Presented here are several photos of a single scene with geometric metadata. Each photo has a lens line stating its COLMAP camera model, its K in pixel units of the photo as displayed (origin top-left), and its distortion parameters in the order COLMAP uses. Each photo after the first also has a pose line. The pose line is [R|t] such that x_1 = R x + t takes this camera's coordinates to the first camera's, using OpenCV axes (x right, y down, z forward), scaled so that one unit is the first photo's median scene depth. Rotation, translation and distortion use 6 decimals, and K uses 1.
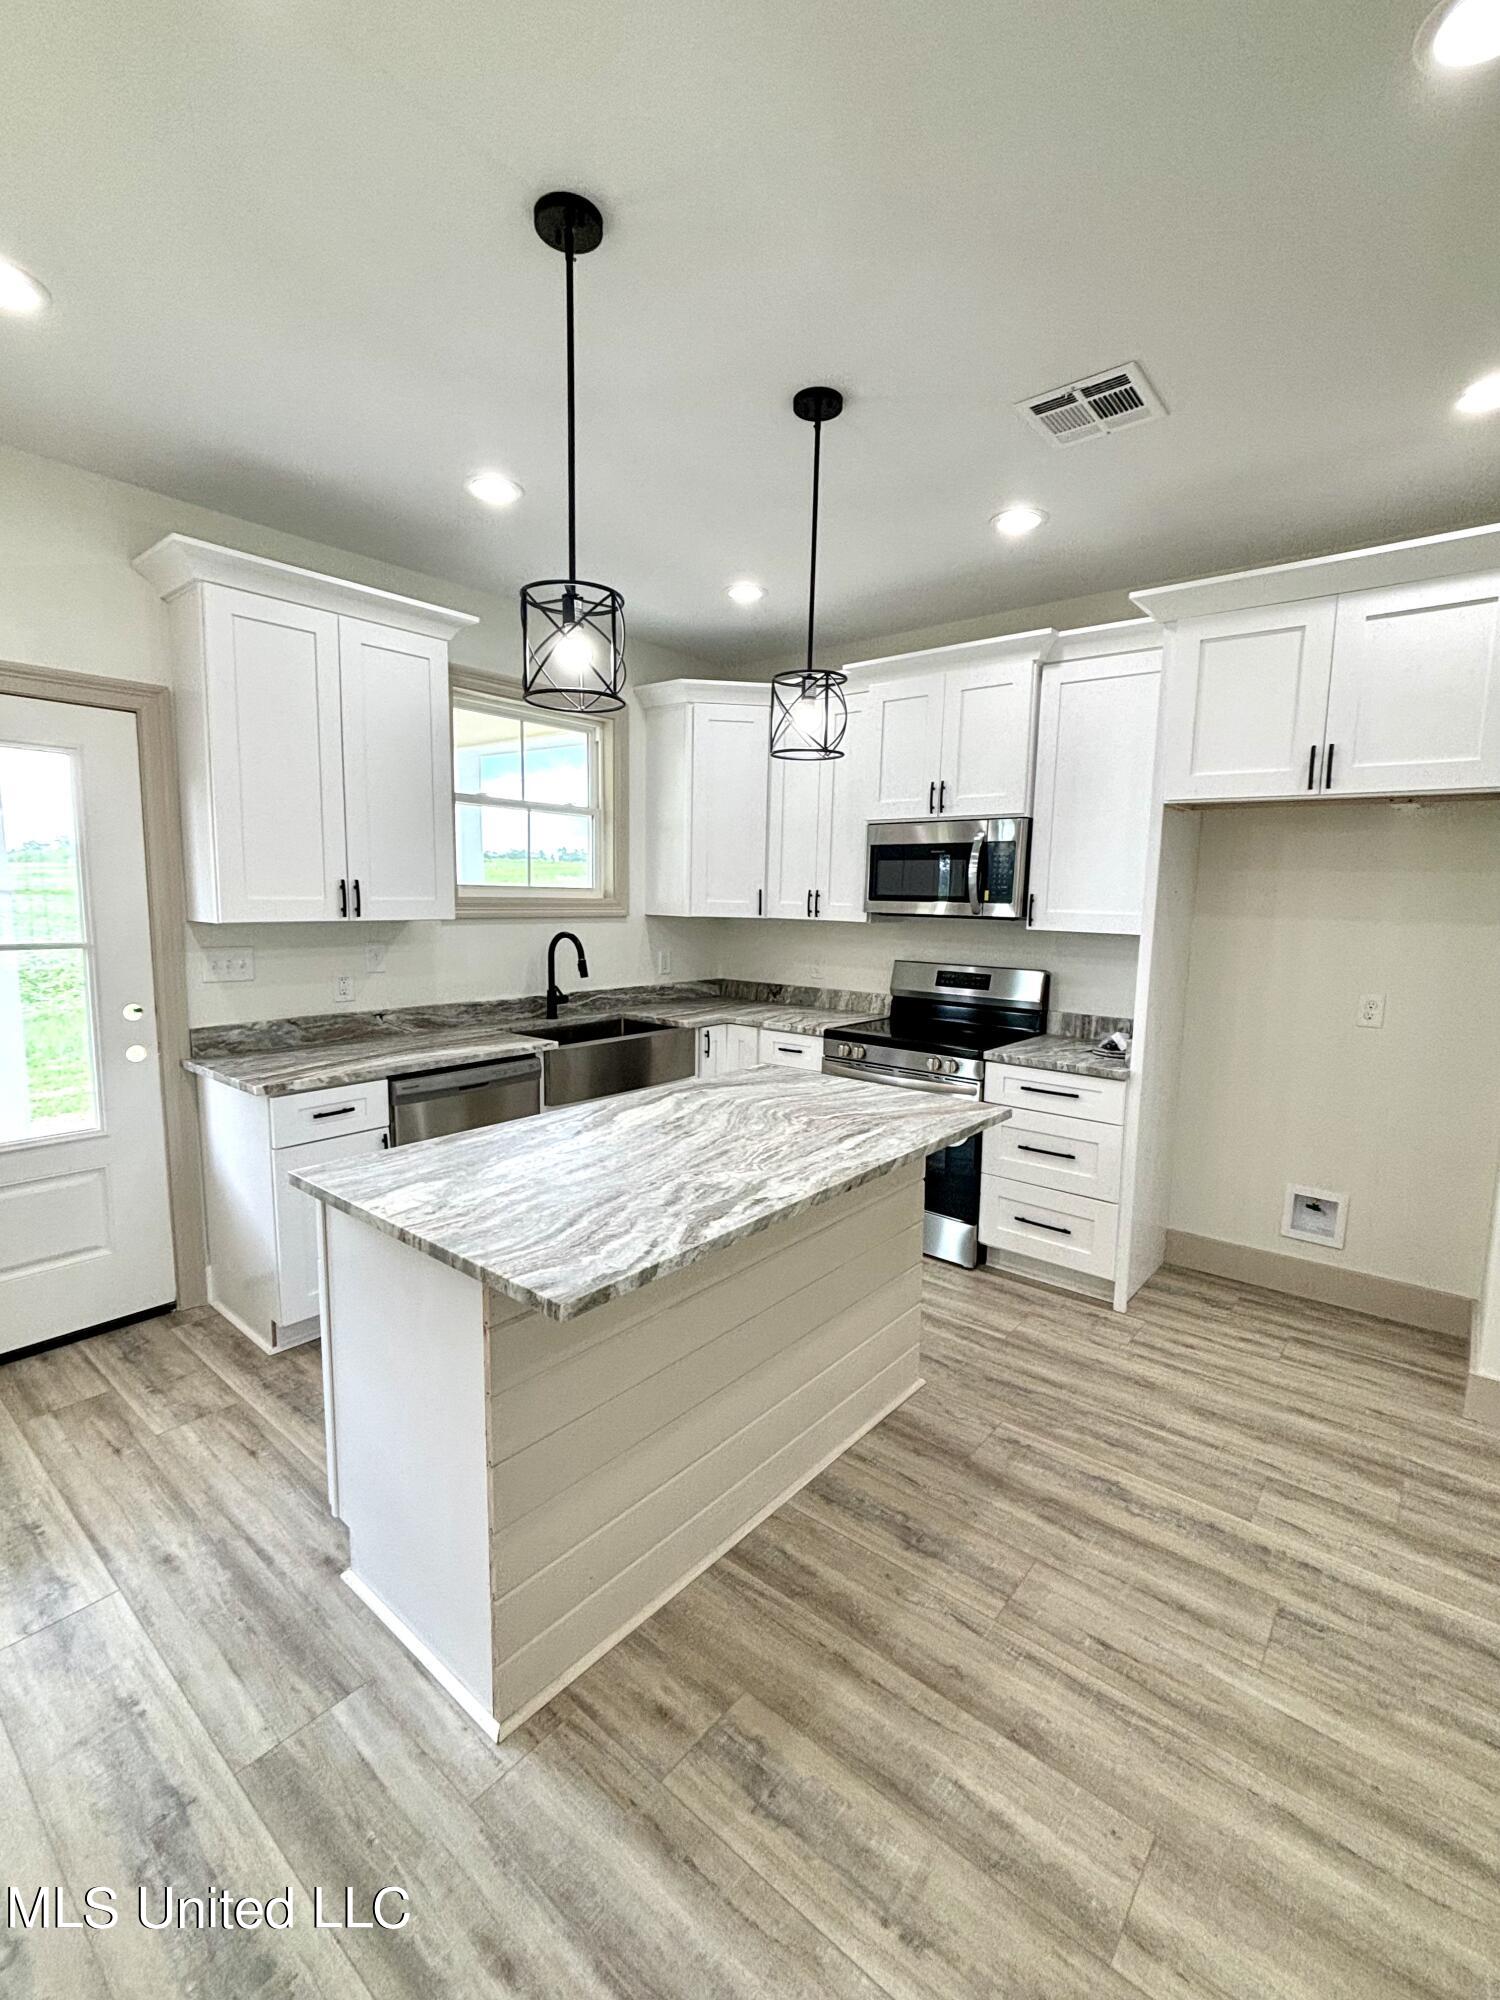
lens RADIAL K [[881.6, 0, 752.9], [0, 881.6, 1001.8], [0, 0, 1]] dist [-0.007390, 0.004062]
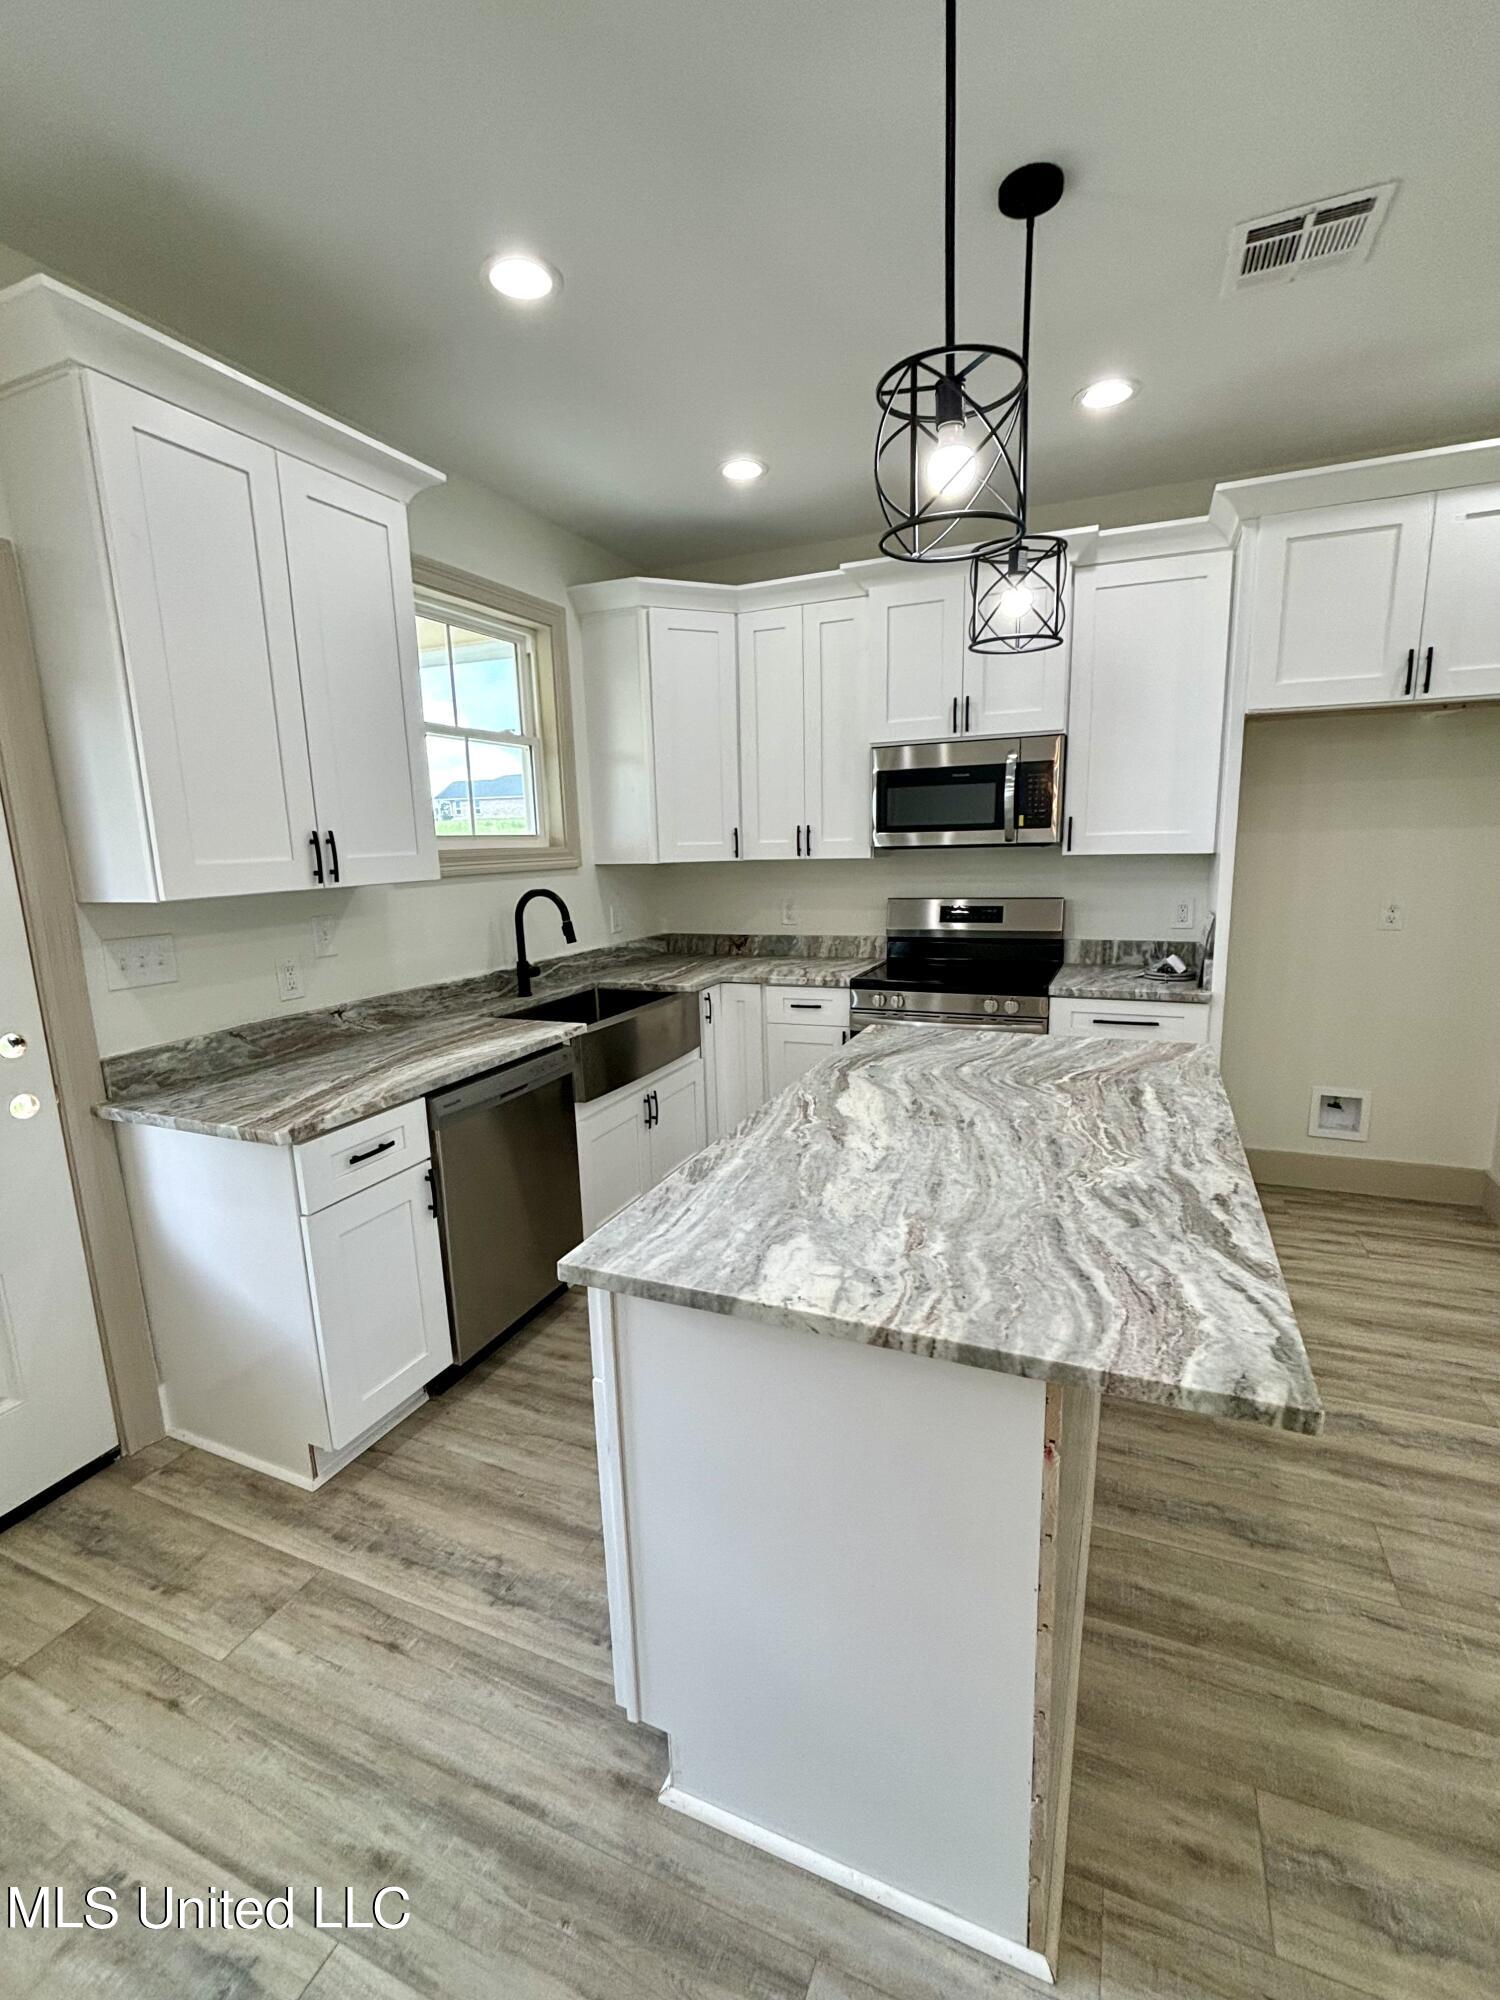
lens RADIAL K [[881.6, 0, 753.4], [0, 881.6, 1001.2], [0, 0, 1]] dist [-0.007390, 0.004062]
pose [[0.958232, -0.096044, 0.269382, -0.353186], [0.079856, 0.994314, 0.070446, -0.024015], [-0.274616, -0.045992, 0.960453, 0.217679]]
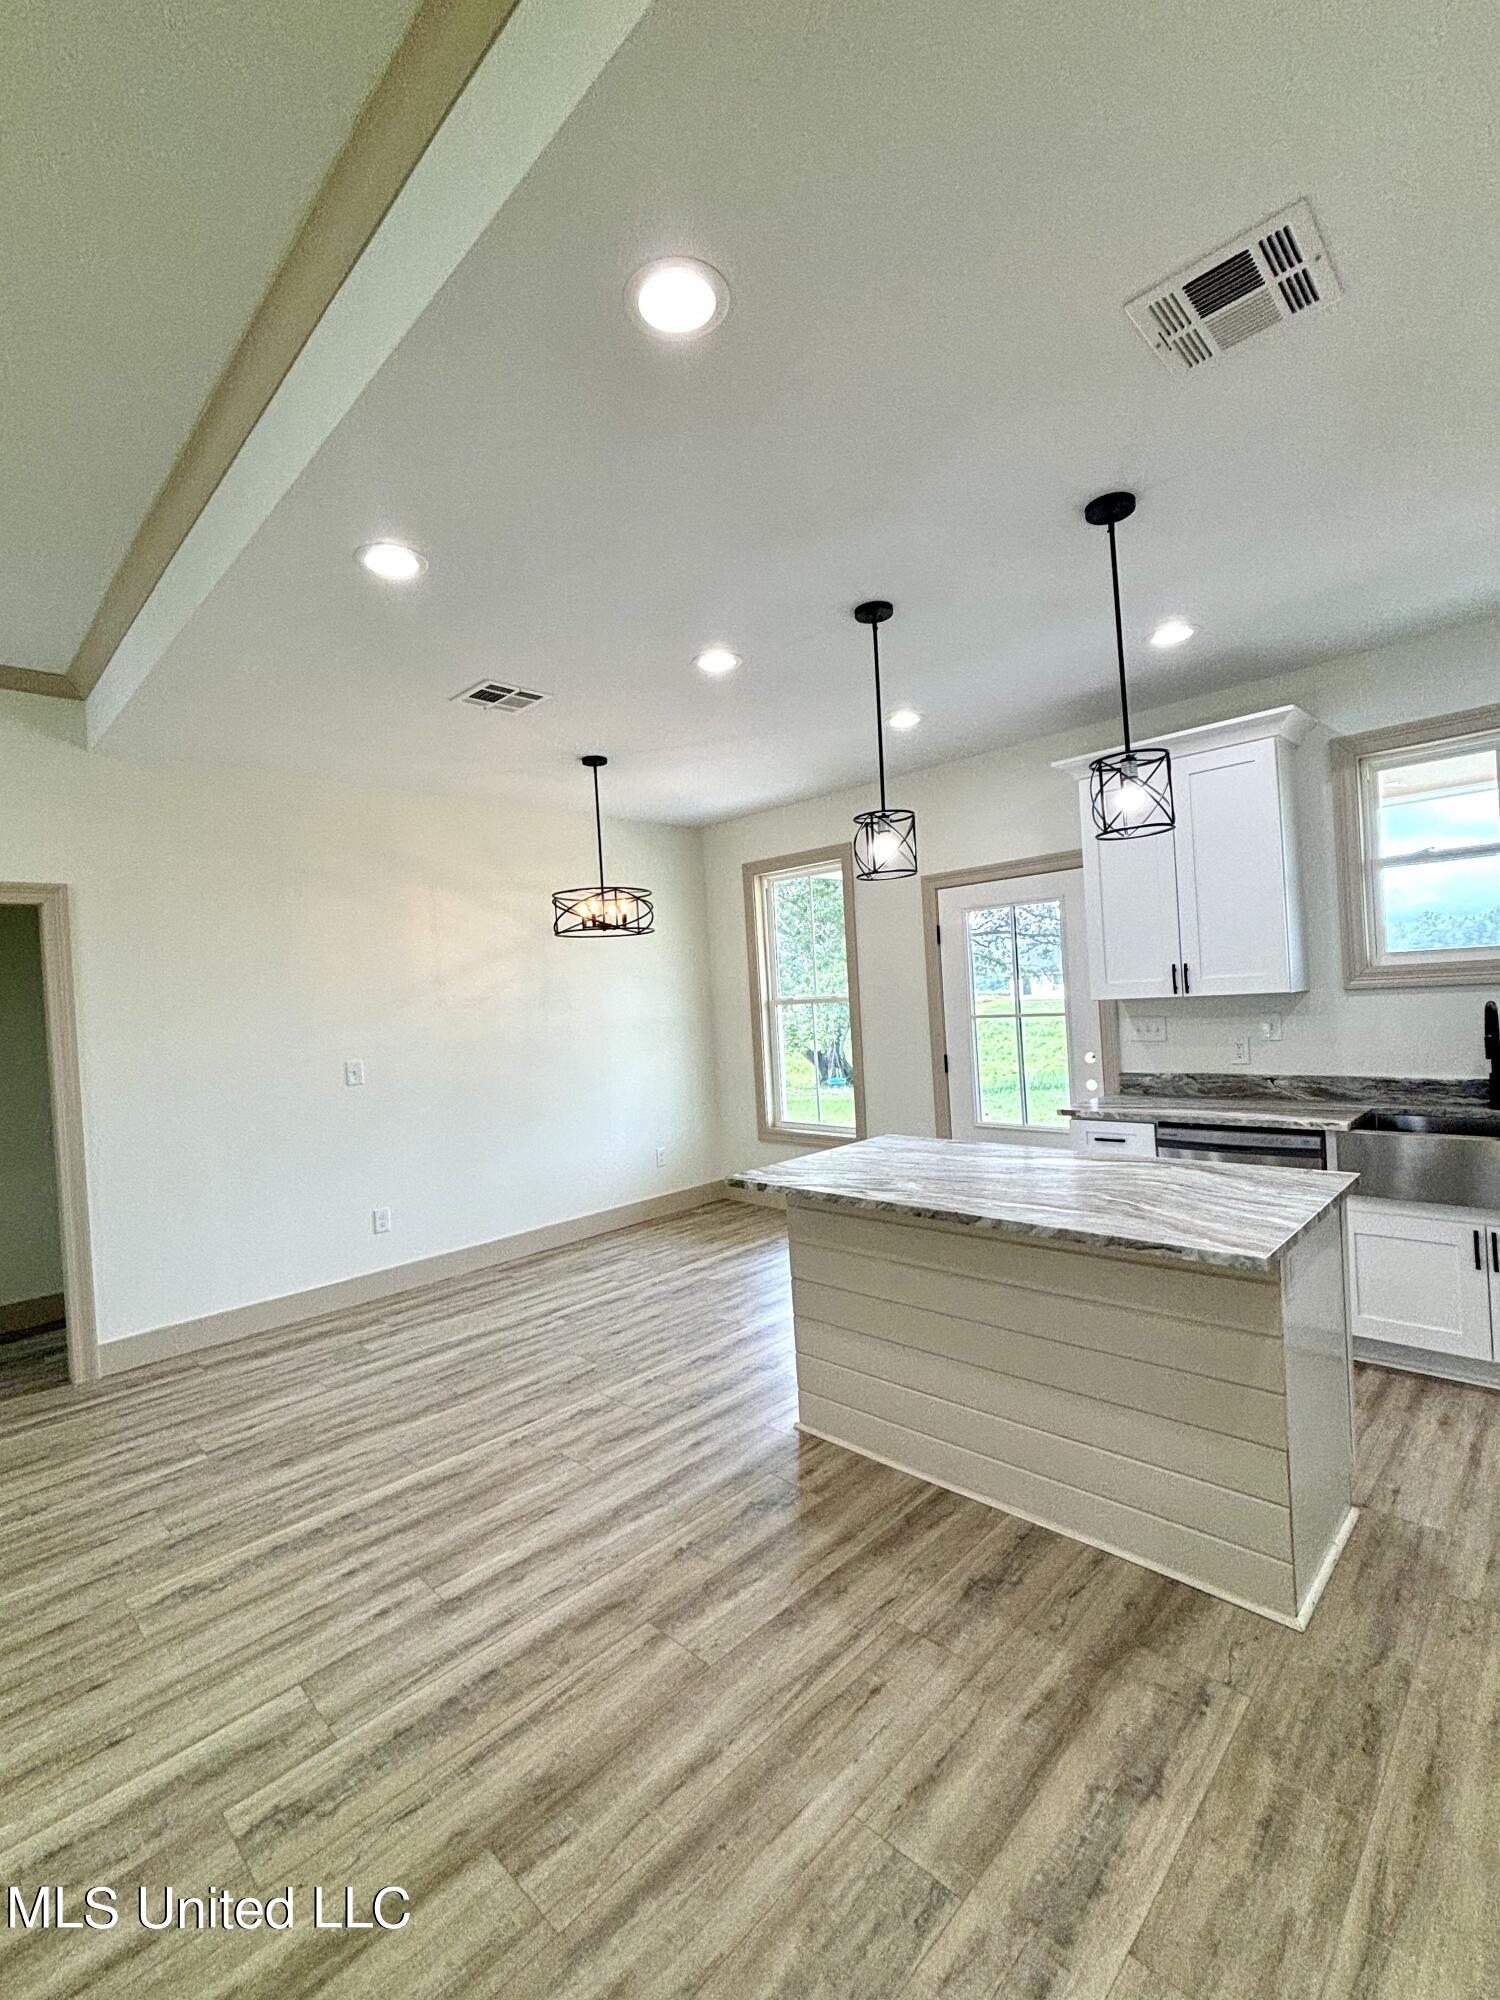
lens RADIAL K [[881.6, 0, 752.3], [0, 881.6, 998.5], [0, 0, 1]] dist [-0.007390, 0.004062]
pose [[-0.091866, -0.007463, -0.995743, 0.912807], [-0.061590, 0.998100, -0.001798, -0.054492], [0.993865, 0.061163, -0.092151, 0.558692]]
